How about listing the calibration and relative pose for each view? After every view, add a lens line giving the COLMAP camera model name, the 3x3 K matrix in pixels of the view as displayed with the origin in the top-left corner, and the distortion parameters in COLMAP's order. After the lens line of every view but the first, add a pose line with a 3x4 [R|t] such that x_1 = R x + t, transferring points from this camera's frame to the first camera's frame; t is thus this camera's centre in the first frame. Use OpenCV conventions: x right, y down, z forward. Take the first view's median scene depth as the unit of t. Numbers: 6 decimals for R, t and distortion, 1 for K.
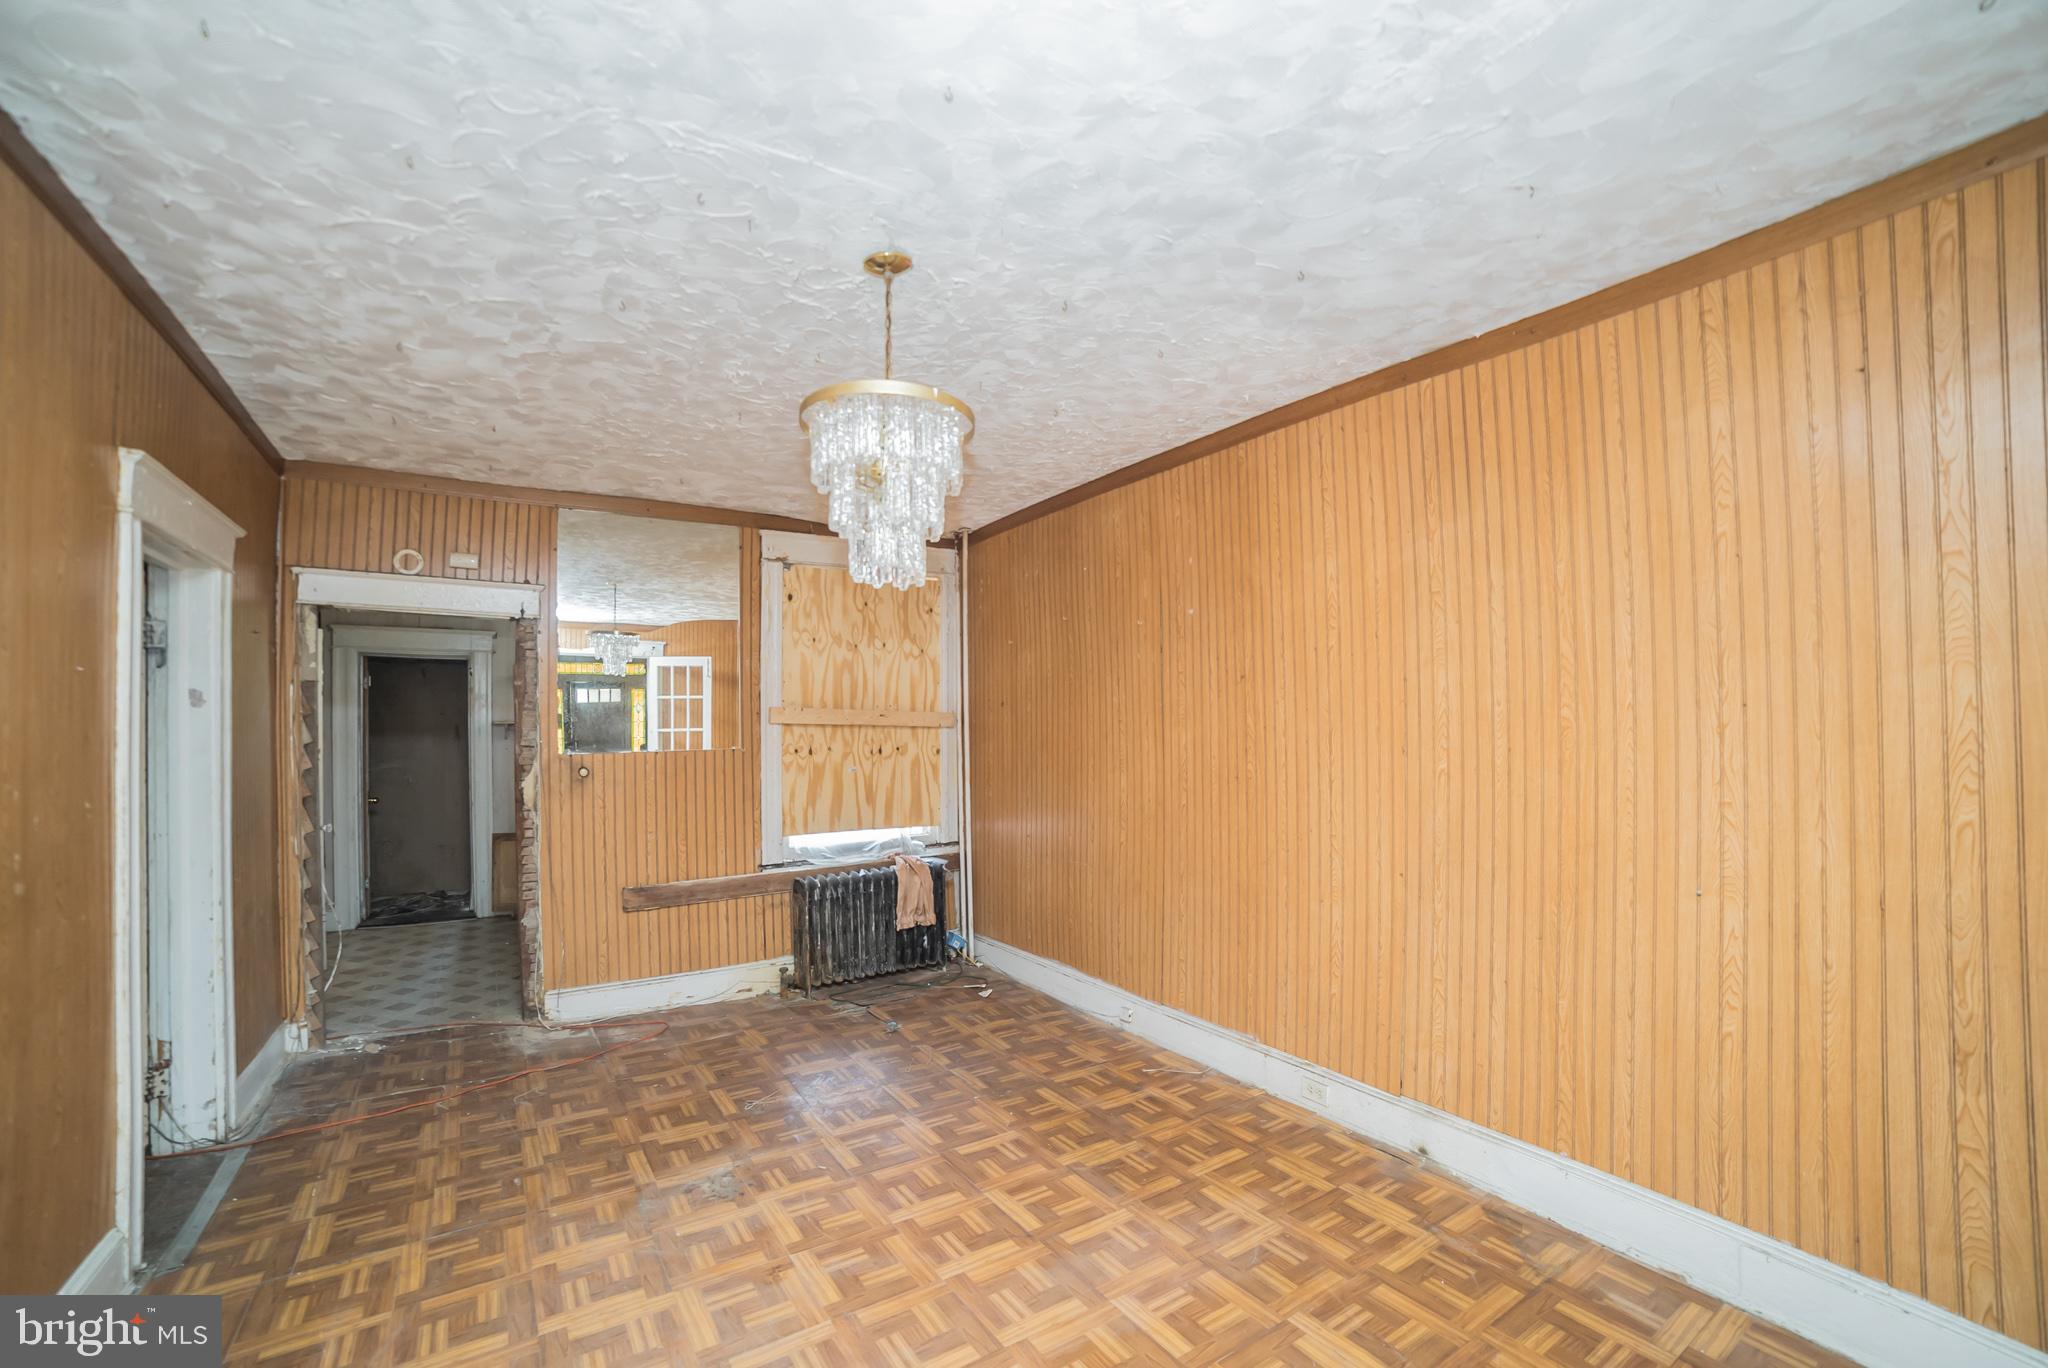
lens RADIAL K [[843.4, 0, 1037.4], [0, 843.4, 699.3], [0, 0, 1]] dist [-0.107828, 0.038401]
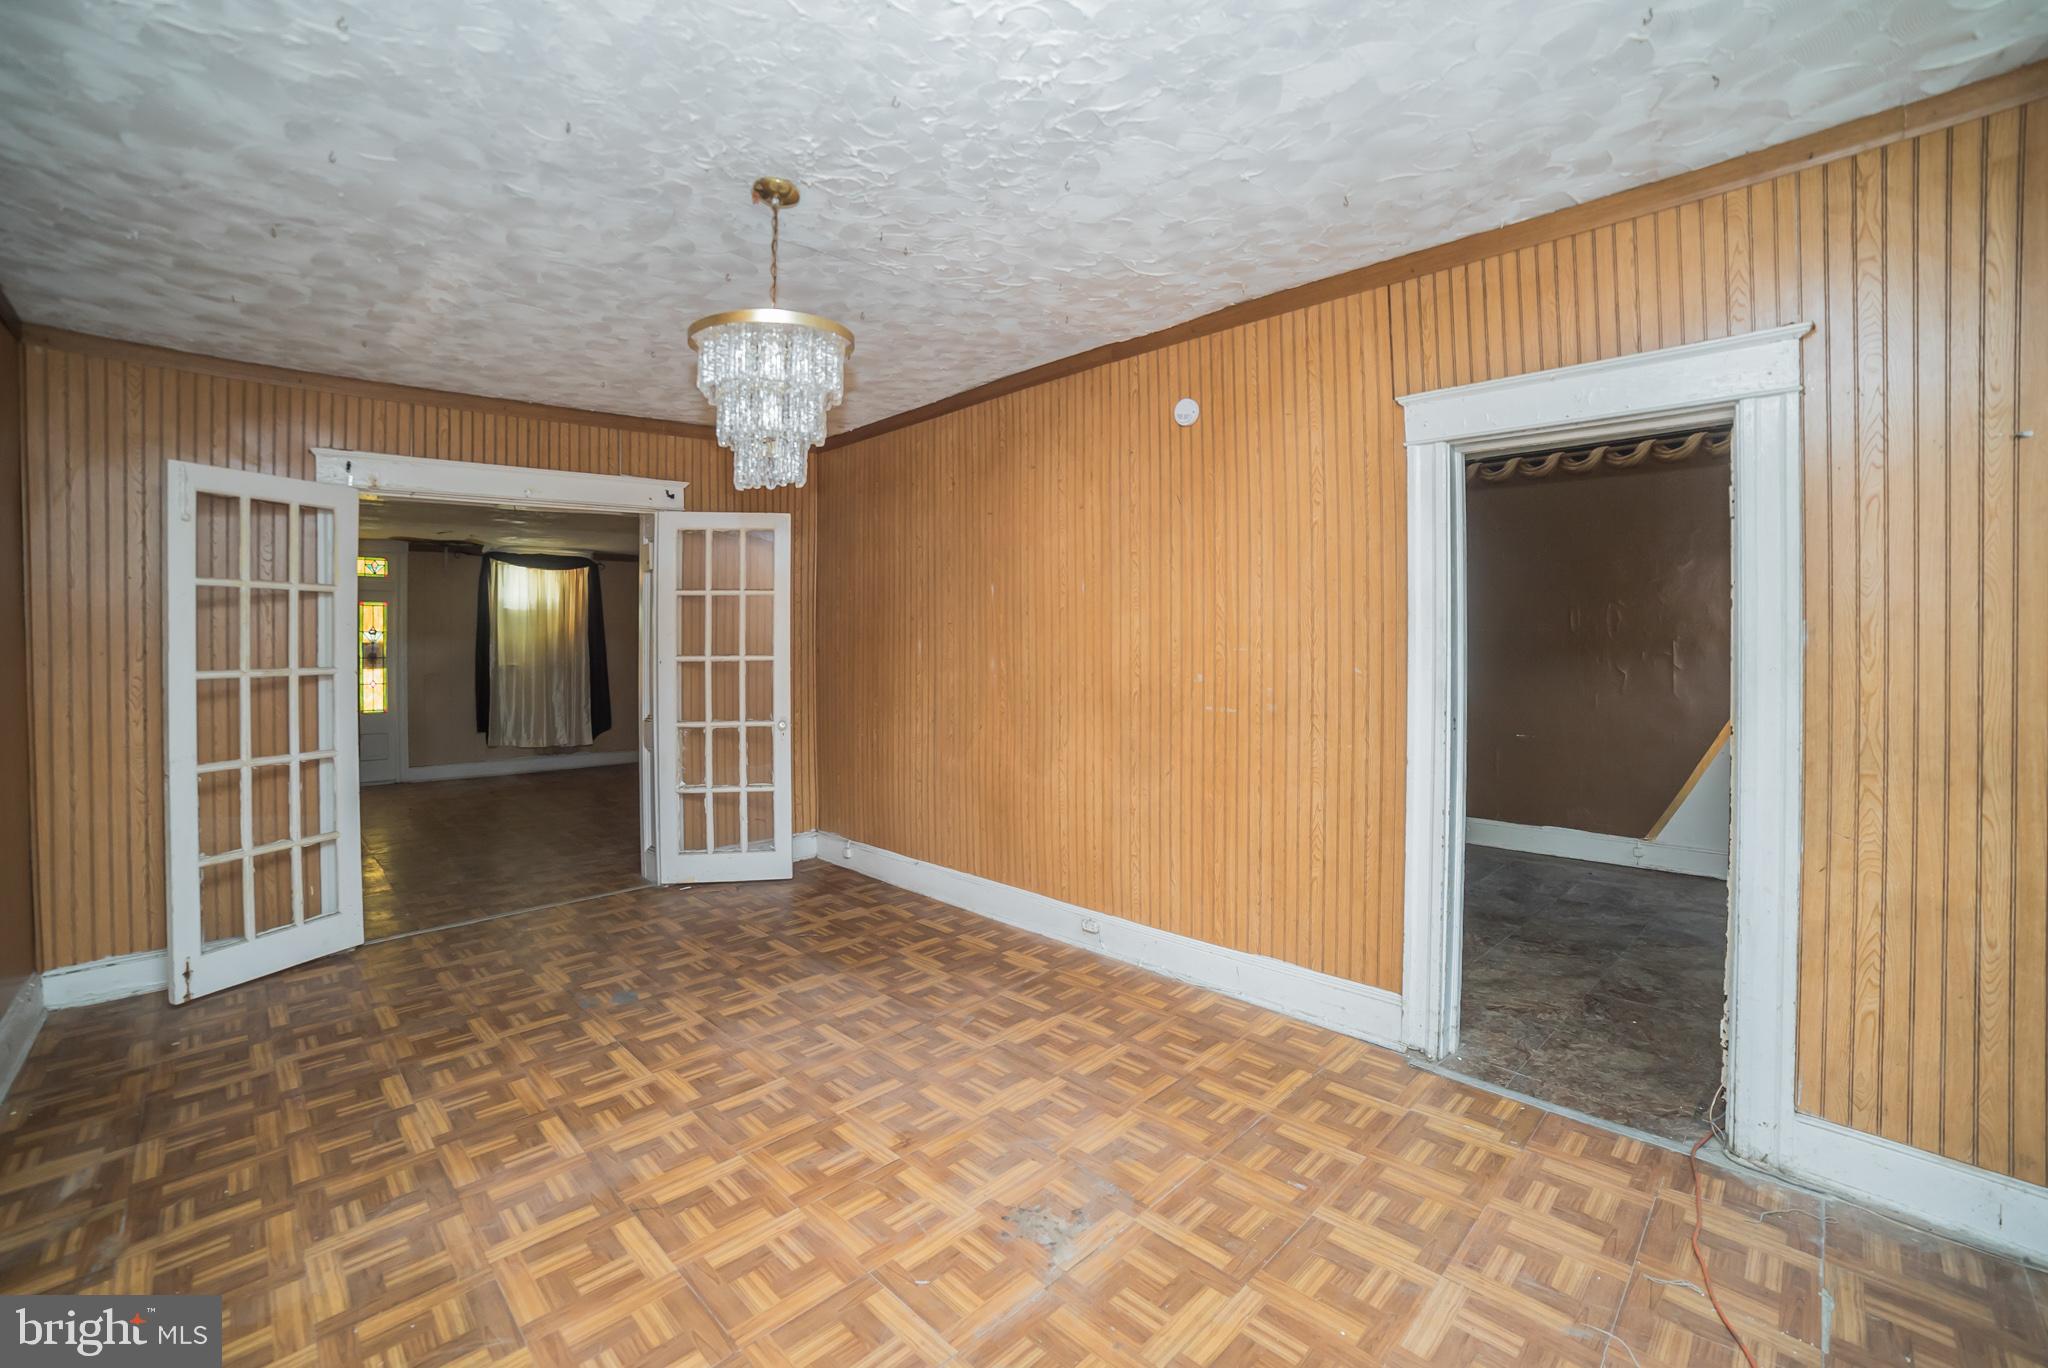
lens RADIAL K [[843.4, 0, 1037.4], [0, 843.4, 699.3], [0, 0, 1]] dist [-0.107828, 0.038401]
pose [[-0.979754, 0.032222, -0.197593, -0.278492], [0.022585, 0.998452, 0.050832, 0.079446], [0.198925, 0.045340, -0.978965, 1.882550]]
